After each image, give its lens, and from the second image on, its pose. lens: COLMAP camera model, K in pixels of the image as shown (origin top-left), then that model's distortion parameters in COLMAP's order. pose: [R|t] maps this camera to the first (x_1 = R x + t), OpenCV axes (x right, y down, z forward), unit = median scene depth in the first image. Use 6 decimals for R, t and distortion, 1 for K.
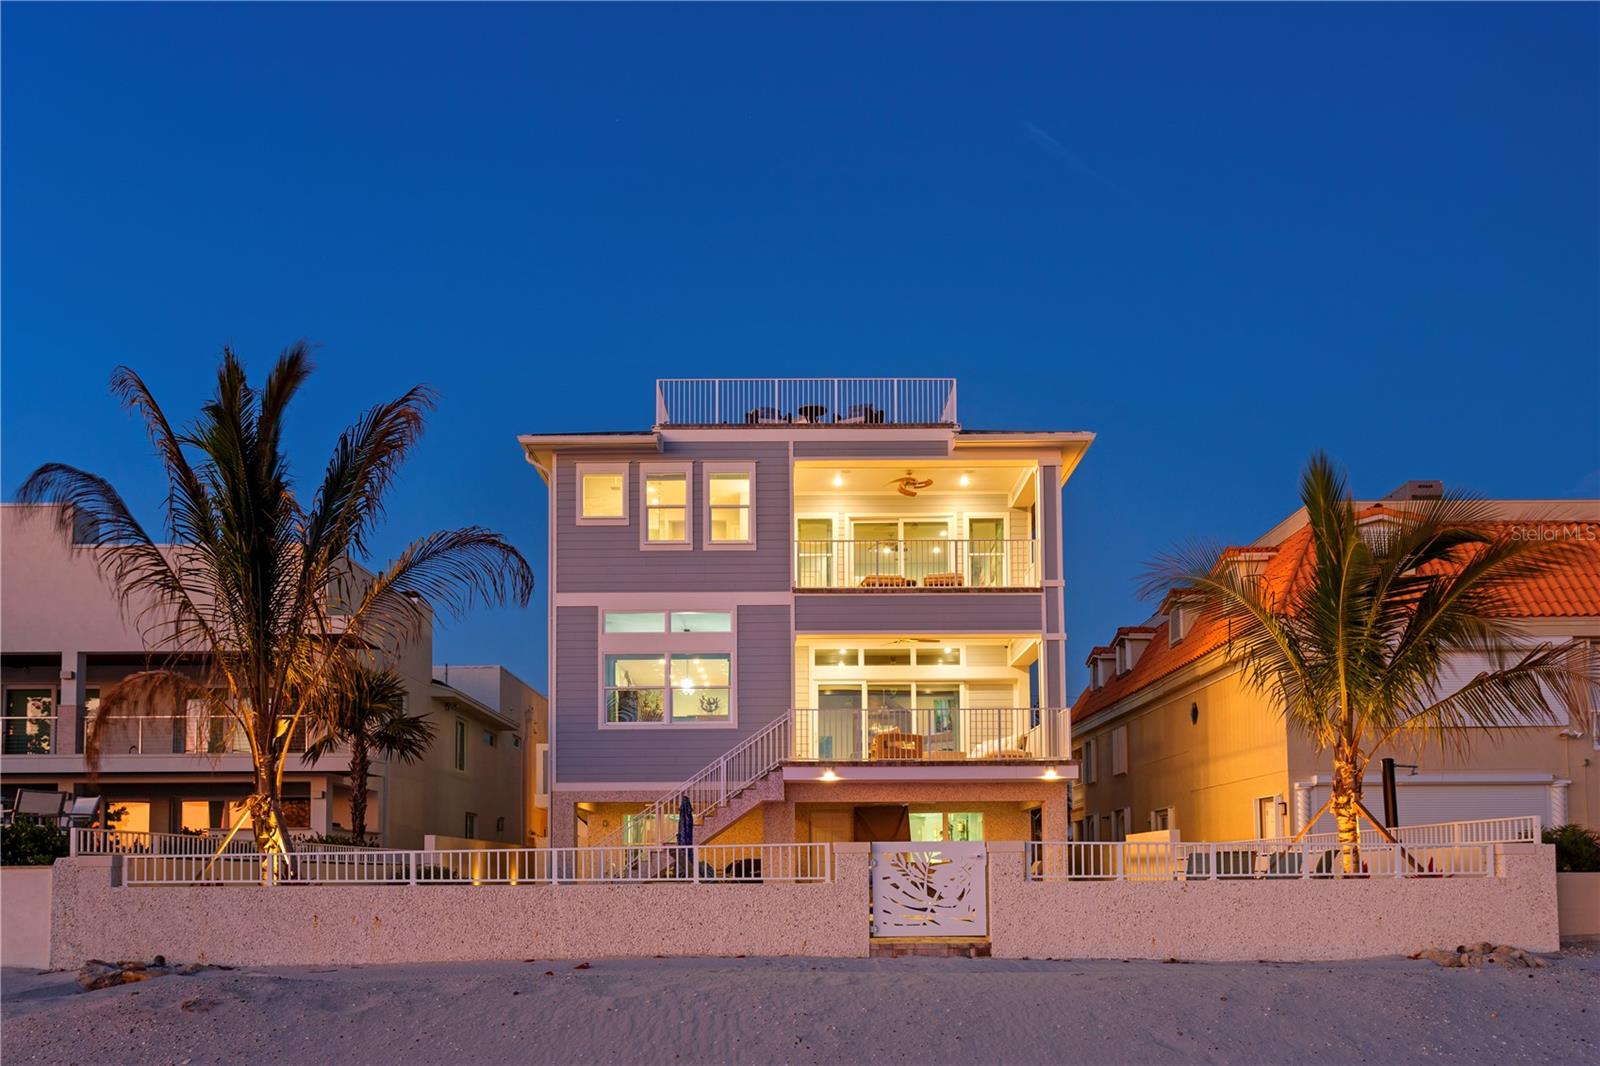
lens RADIAL K [[1202.5, 0, 800.0], [0, 1202.5, 532.4], [0, 0, 1]] dist [-0.006957, 0.002328]
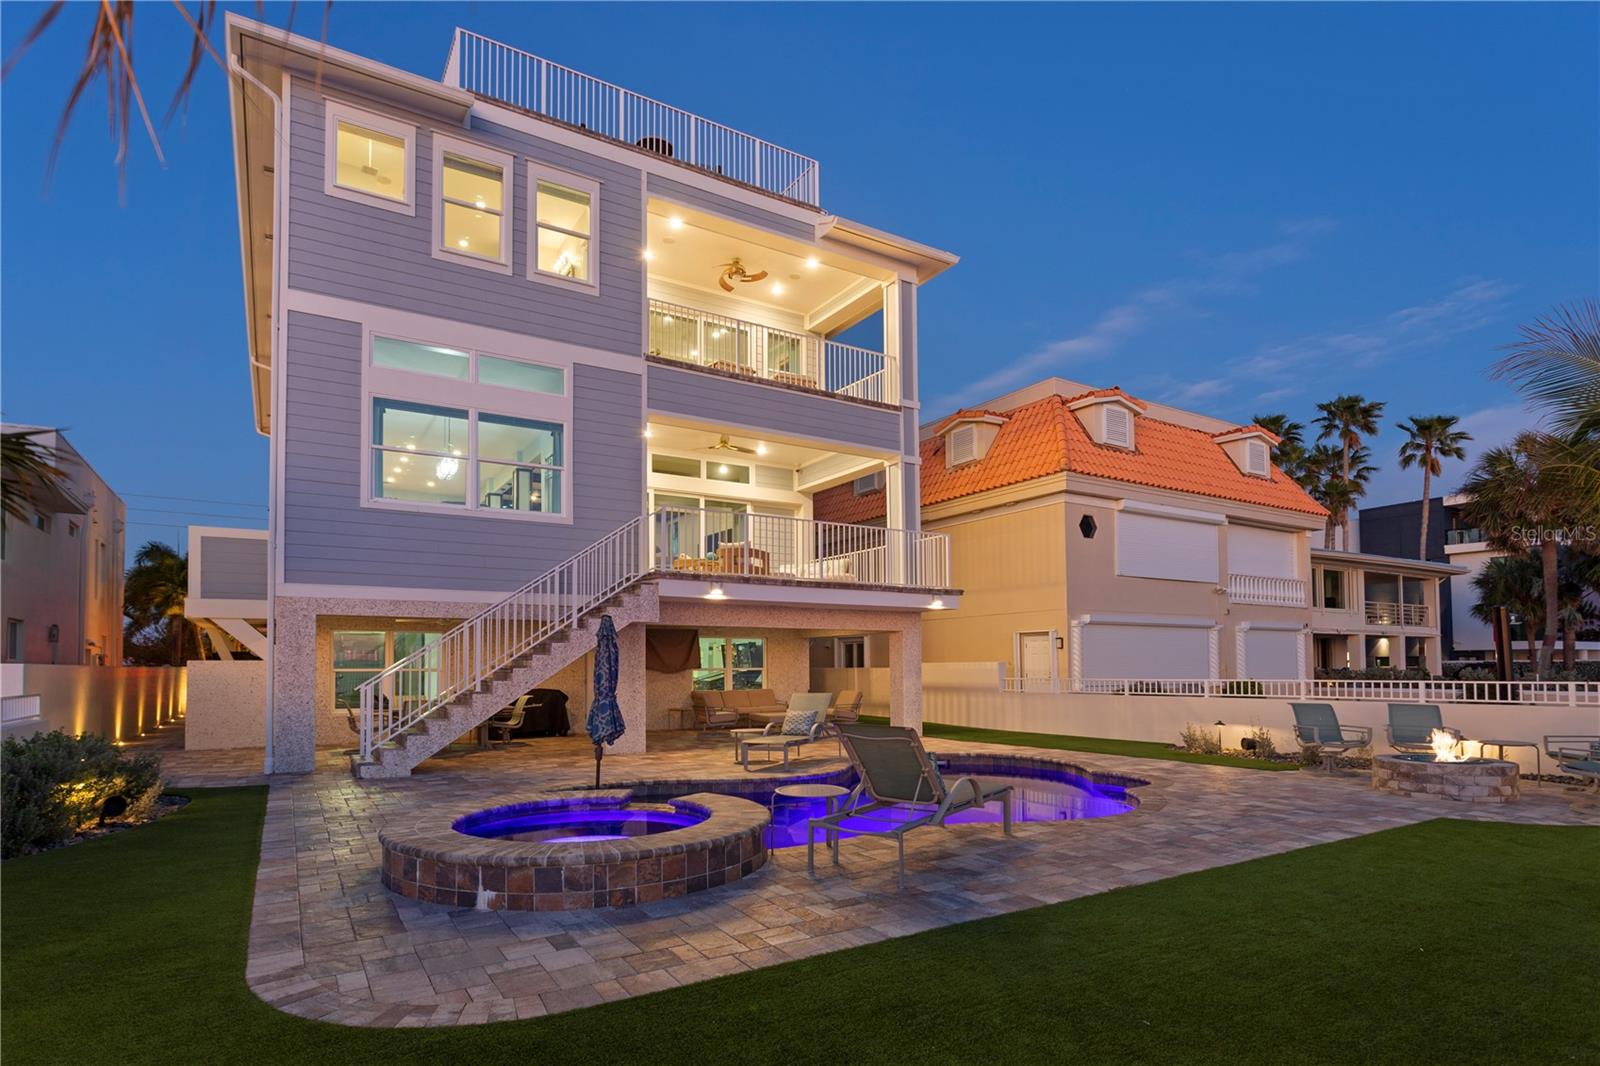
lens RADIAL K [[835.5, 0, 803.6], [0, 835.5, 535.2], [0, 0, 1]] dist [-0.004455, 0.002339]
pose [[0.841392, 0.085467, 0.533624, -0.193596], [-0.149086, 0.985808, 0.077181, 0.102097], [-0.519454, -0.144495, 0.842193, 0.461829]]
